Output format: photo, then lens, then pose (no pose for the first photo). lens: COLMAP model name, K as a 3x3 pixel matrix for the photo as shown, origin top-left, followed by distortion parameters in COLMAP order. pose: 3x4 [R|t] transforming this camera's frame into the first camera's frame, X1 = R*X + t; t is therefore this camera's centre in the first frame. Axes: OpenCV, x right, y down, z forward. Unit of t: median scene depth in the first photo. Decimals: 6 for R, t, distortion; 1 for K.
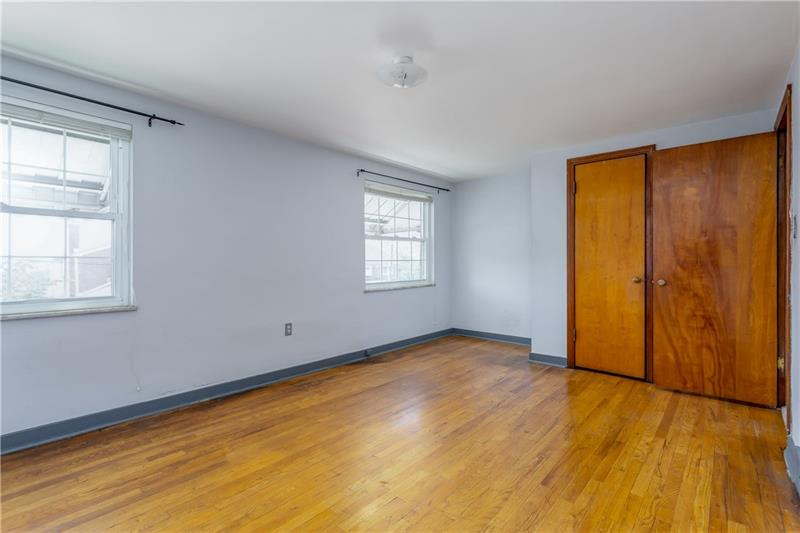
lens RADIAL K [[380.4, 0, 399.9], [0, 380.4, 260.2], [0, 0, 1]] dist [0.001078, 0.000242]
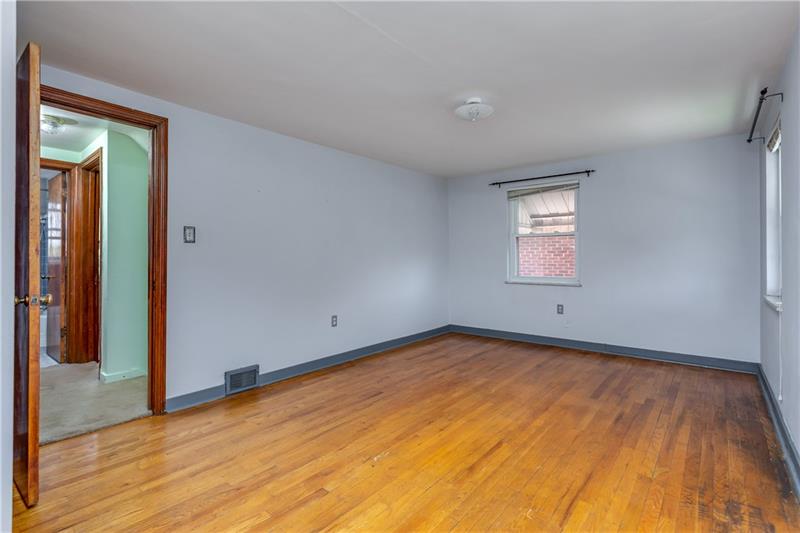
lens RADIAL K [[380.4, 0, 399.9], [0, 380.4, 260.2], [0, 0, 1]] dist [0.001078, 0.000242]
pose [[-0.999693, 0.000863, -0.024763, 0.242411], [0.000896, 0.999999, -0.001296, 0.008904], [0.024762, -0.001318, -0.999693, 1.911270]]
